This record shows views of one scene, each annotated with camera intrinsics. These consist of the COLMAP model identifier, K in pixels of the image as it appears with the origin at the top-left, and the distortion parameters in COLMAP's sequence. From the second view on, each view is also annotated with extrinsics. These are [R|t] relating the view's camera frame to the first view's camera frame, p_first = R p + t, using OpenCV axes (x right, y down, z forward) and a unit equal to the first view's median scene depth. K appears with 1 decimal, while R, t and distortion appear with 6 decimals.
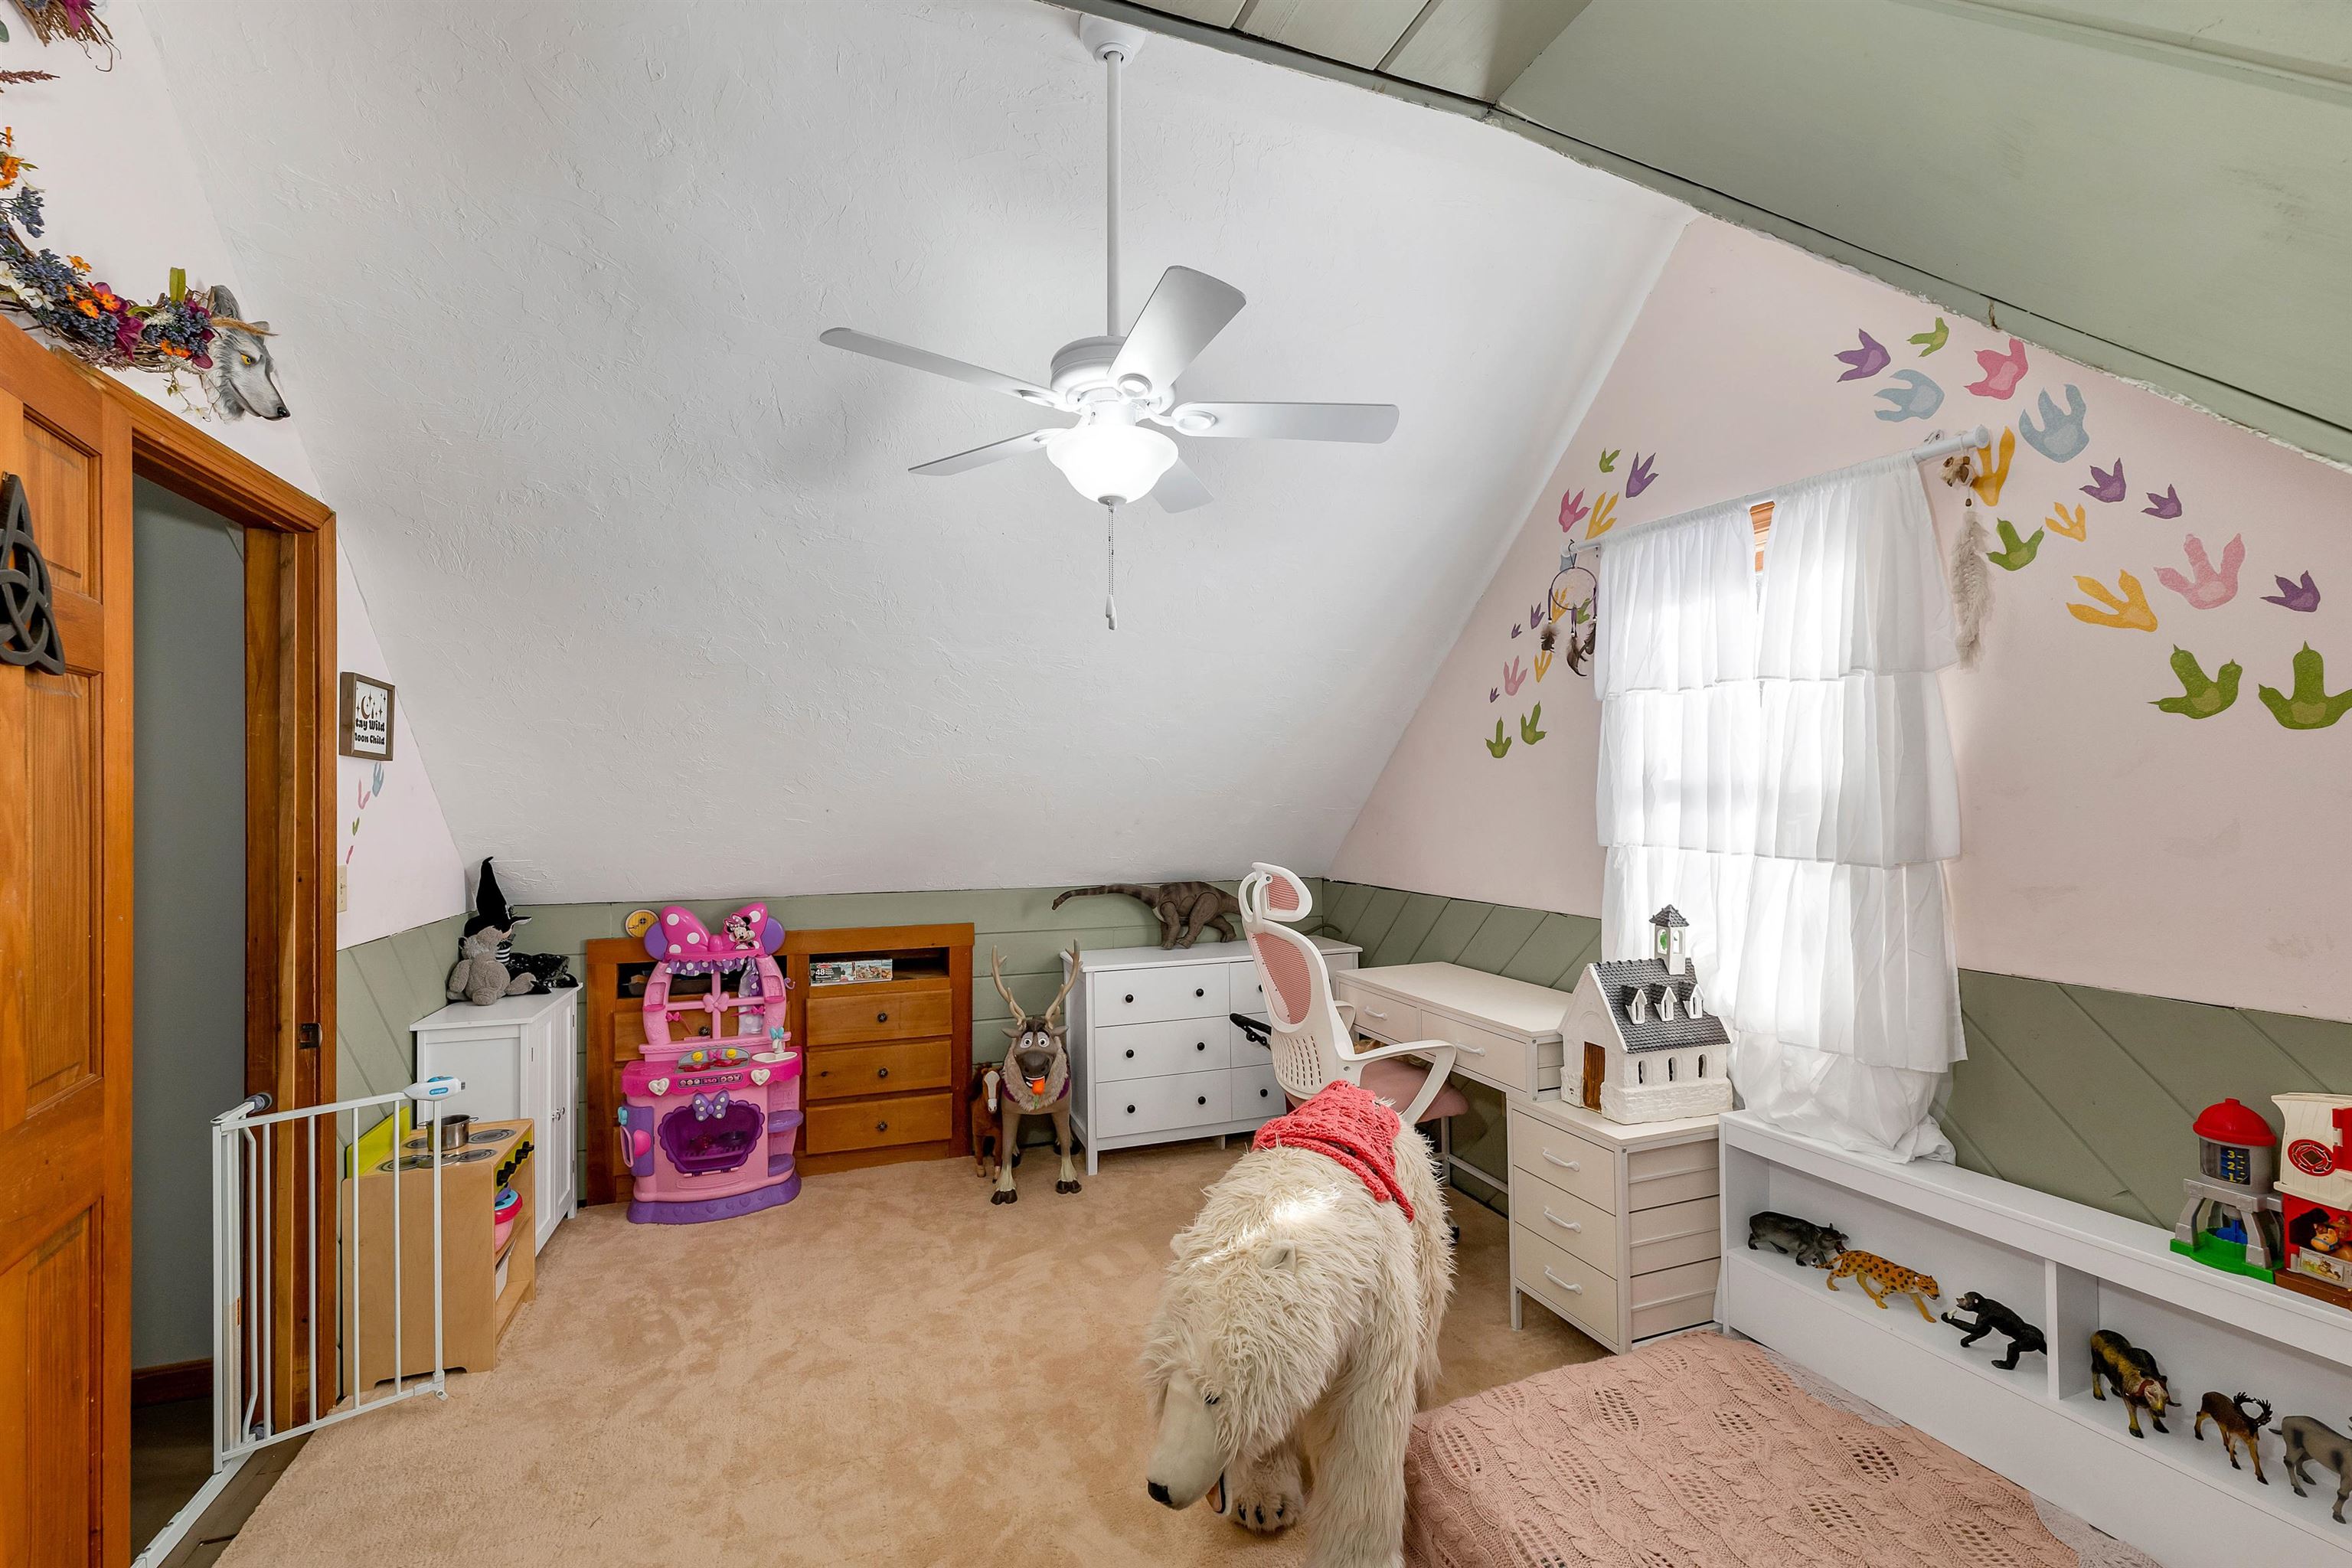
lens RADIAL K [[994.3, 0, 1174.8], [0, 994.3, 804.1], [0, 0, 1]] dist [0.003336, 0.001231]
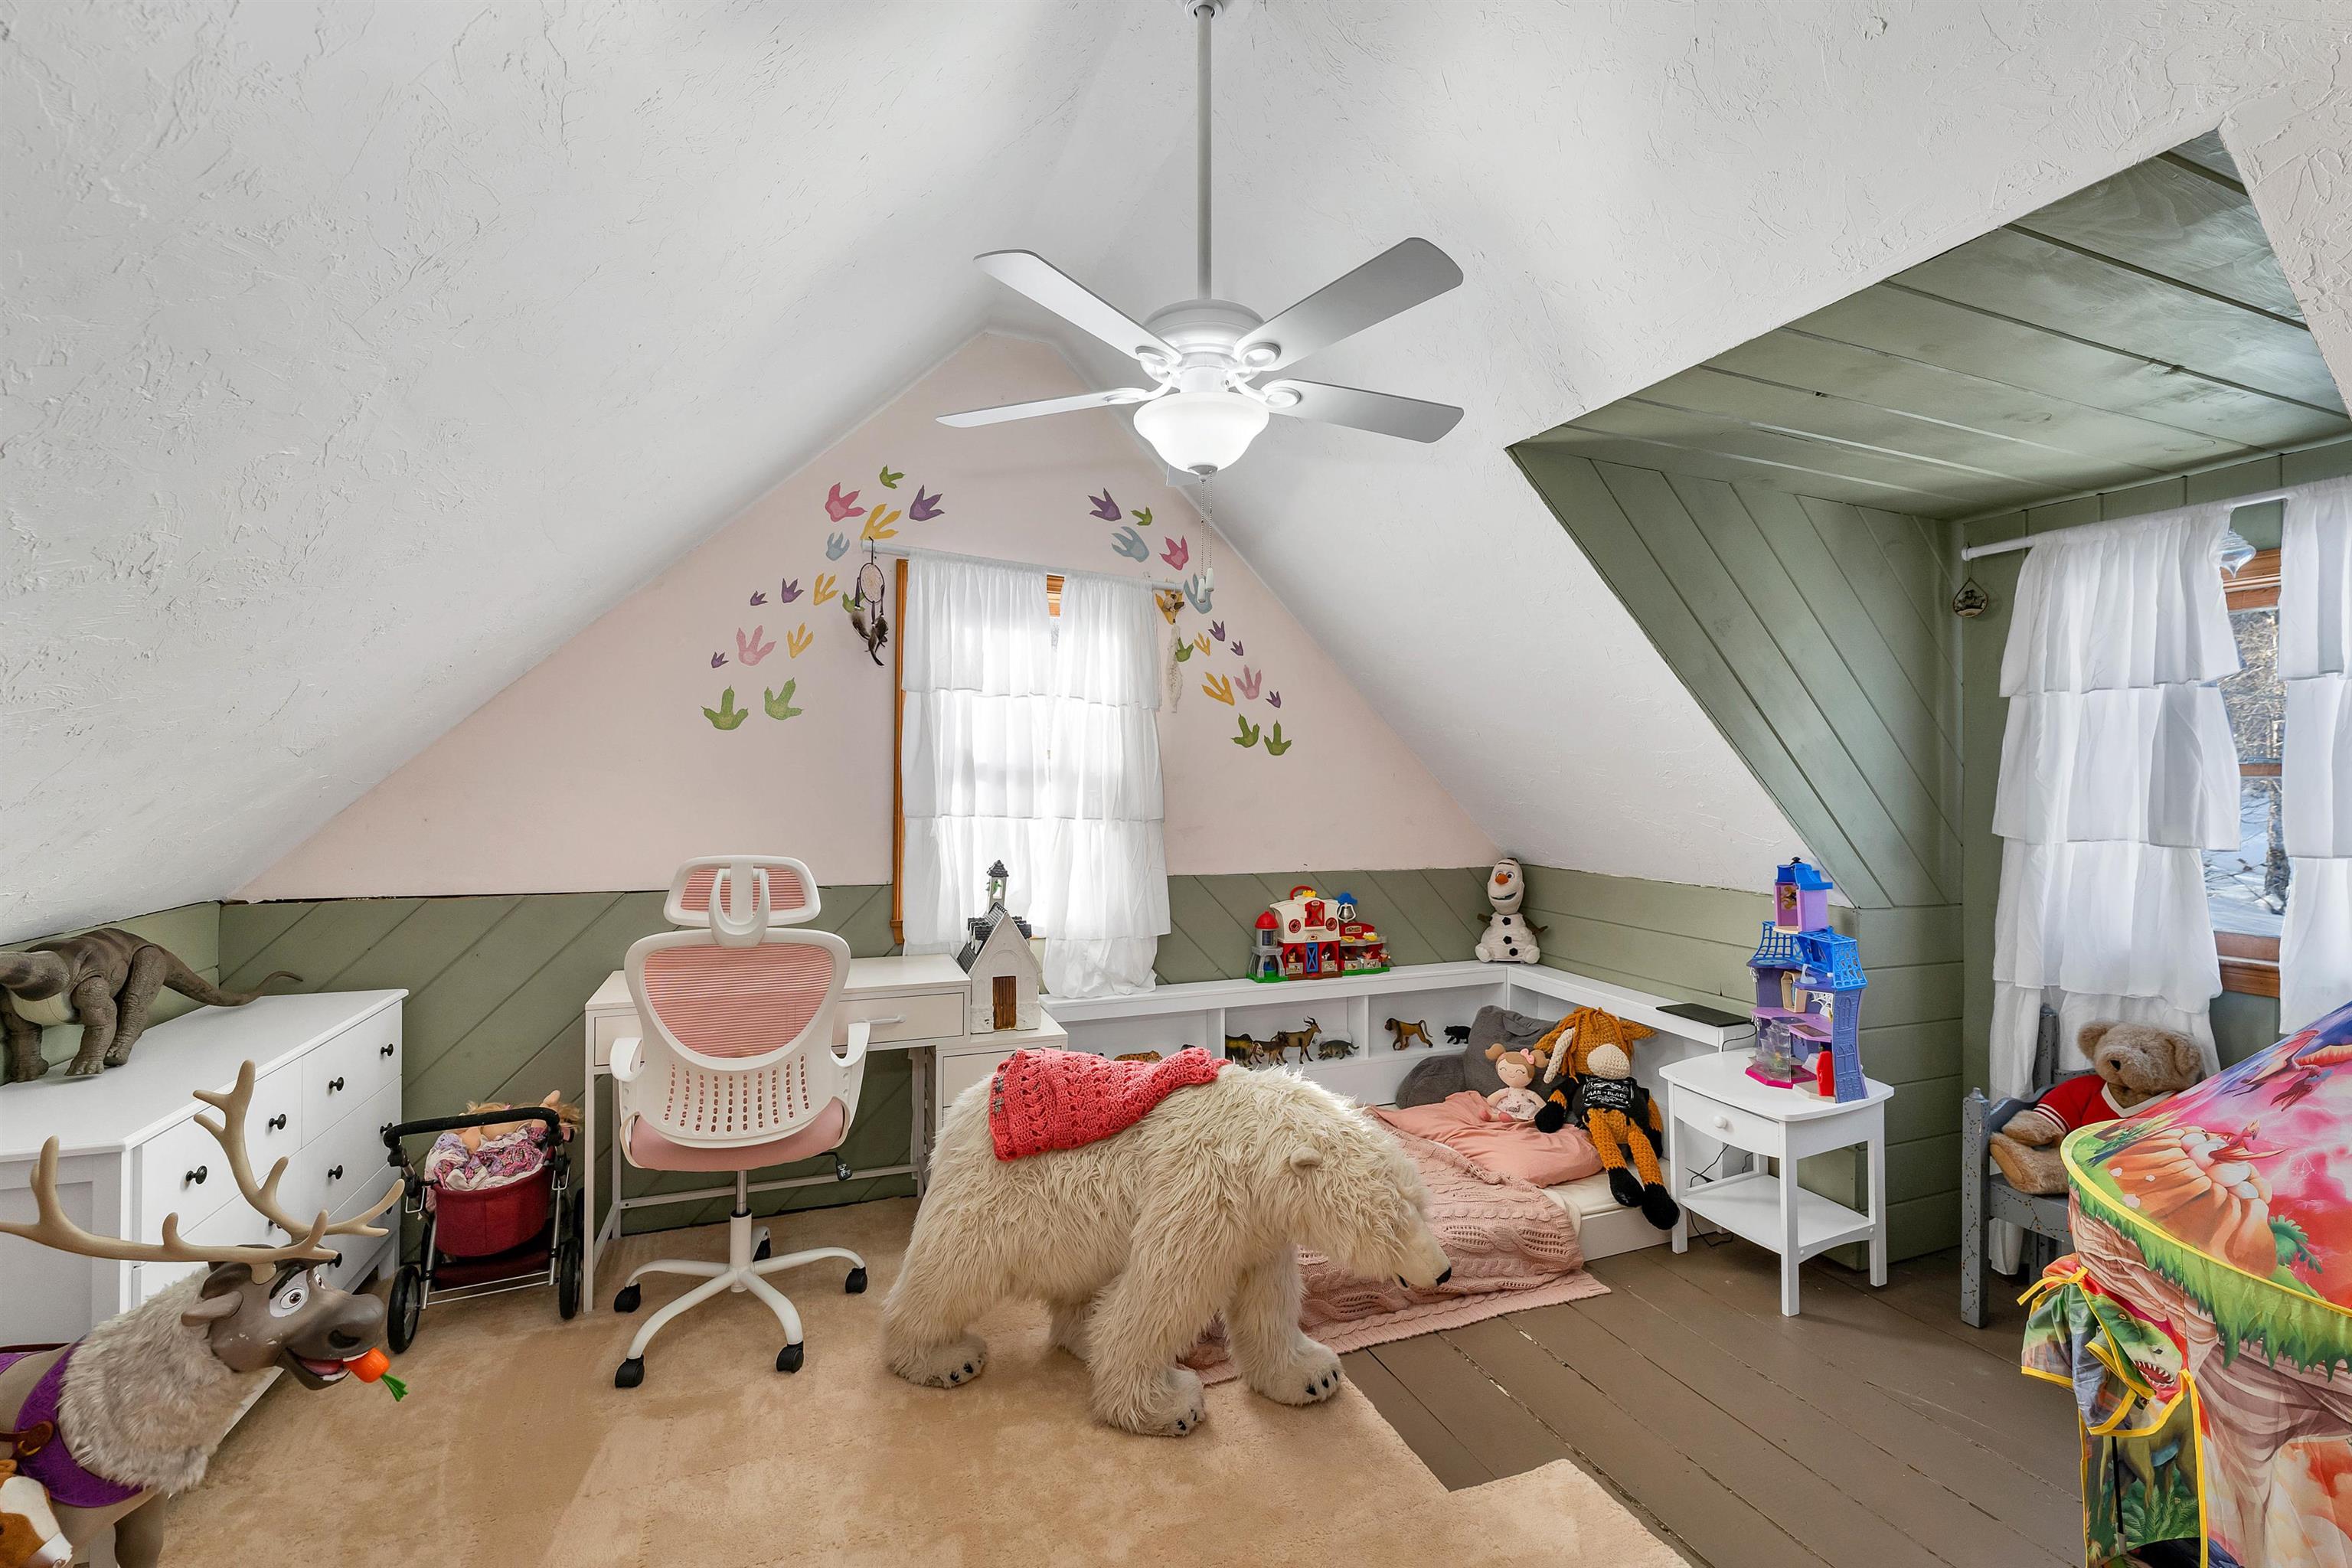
lens RADIAL K [[994.3, 0, 1178.0], [0, 994.3, 787.3], [0, 0, 1]] dist [0.003336, 0.001231]
pose [[-0.024347, 0.000740, 0.999703, -0.953804], [-0.009313, 0.999956, -0.000967, 0.005966], [-0.999660, -0.009334, -0.024339, 0.951007]]
